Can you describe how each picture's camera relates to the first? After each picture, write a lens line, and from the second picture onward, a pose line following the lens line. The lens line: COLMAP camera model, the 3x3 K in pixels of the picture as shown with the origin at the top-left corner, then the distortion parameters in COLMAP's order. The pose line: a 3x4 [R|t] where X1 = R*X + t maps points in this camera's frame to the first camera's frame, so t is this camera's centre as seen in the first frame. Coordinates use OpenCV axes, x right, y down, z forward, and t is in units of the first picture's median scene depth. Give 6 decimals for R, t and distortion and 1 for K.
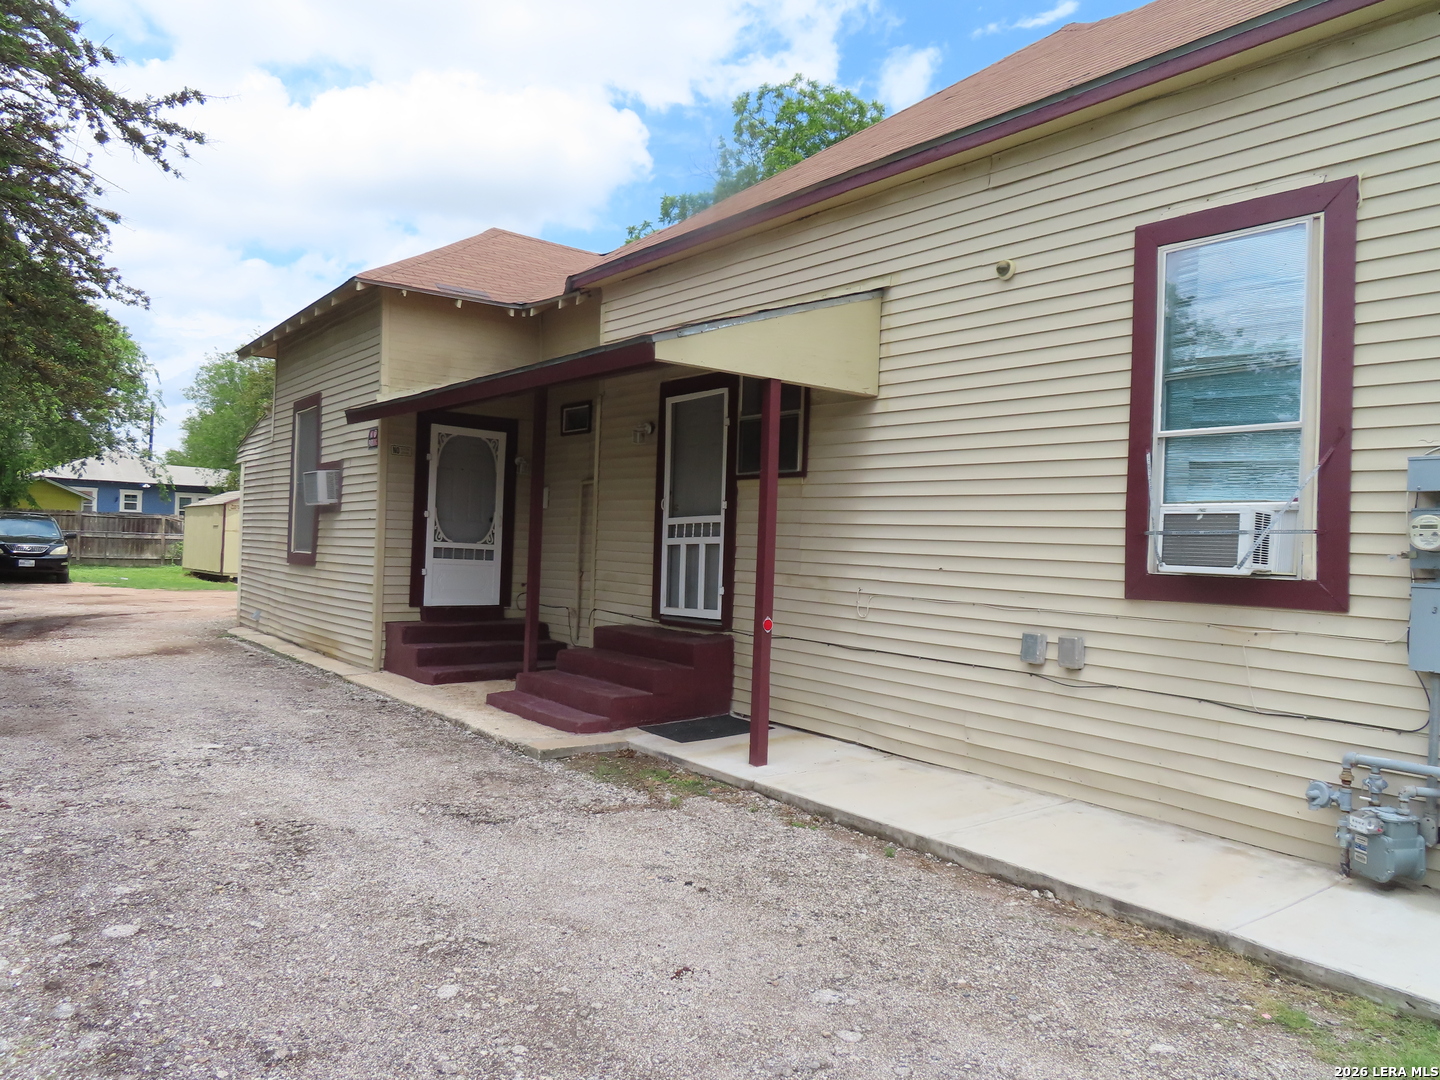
lens RADIAL K [[1016.2, 0, 720.0], [0, 1016.2, 540.0], [0, 0, 1]] dist [0.005176, 0.000420]
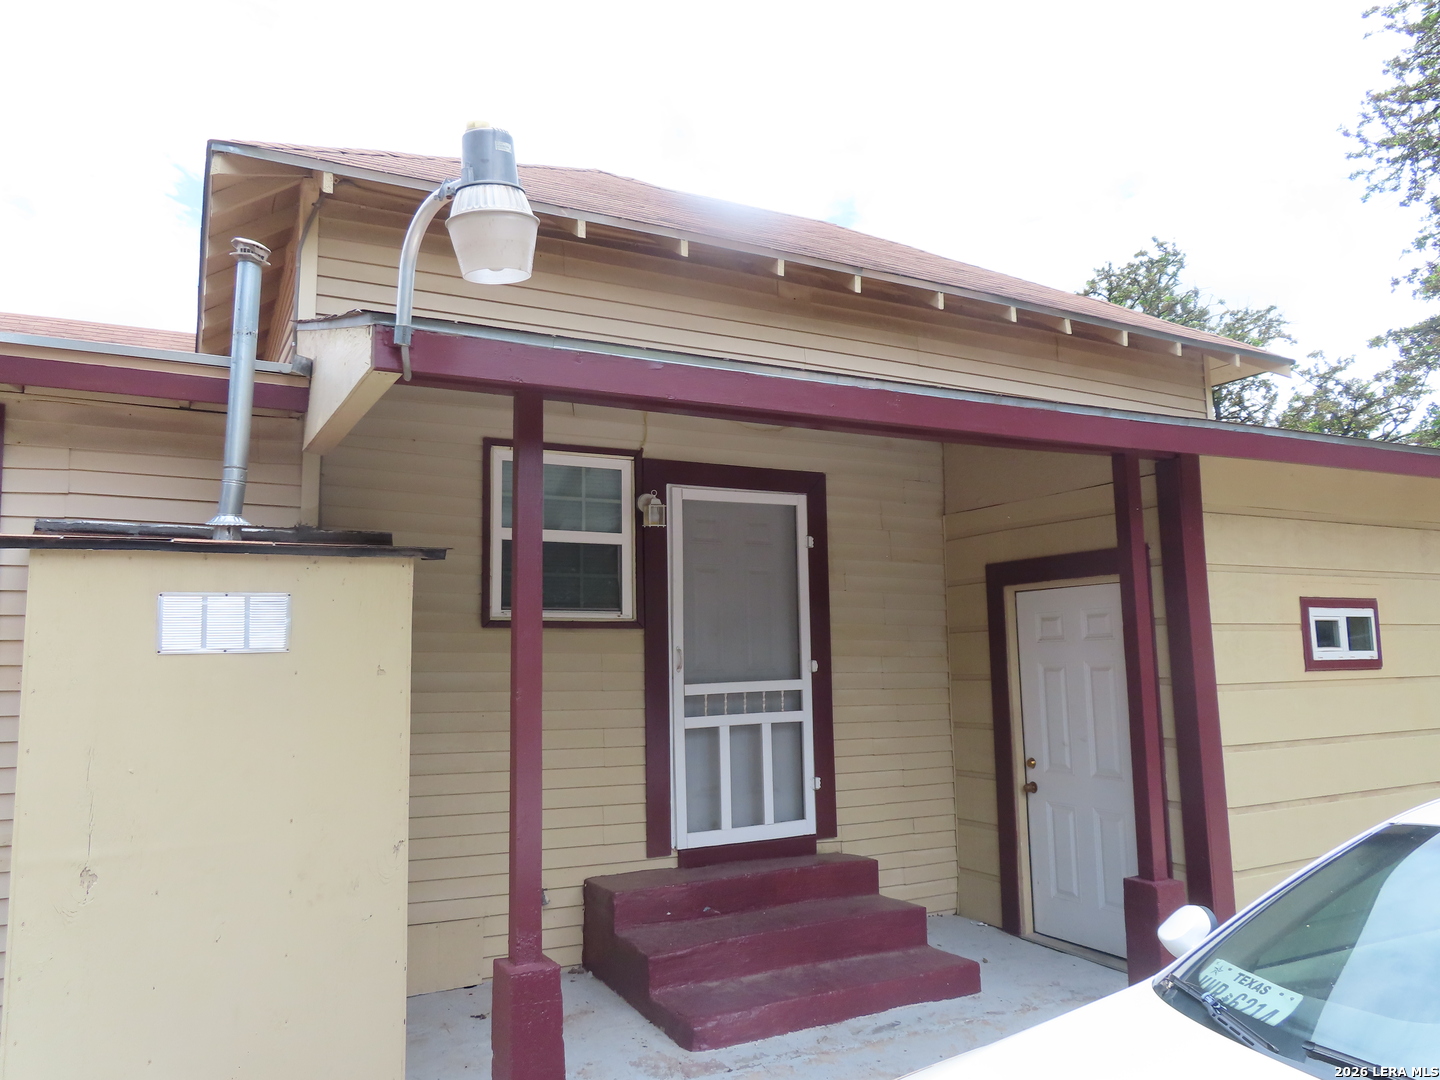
lens RADIAL K [[1016.2, 0, 720.0], [0, 1016.2, 540.0], [0, 0, 1]] dist [0.005176, 0.000420]
pose [[0.138222, 0.101941, 0.985141, -0.685650], [0.003922, 0.994625, -0.103473, -0.046619], [-0.990393, 0.018166, 0.137079, 0.929813]]
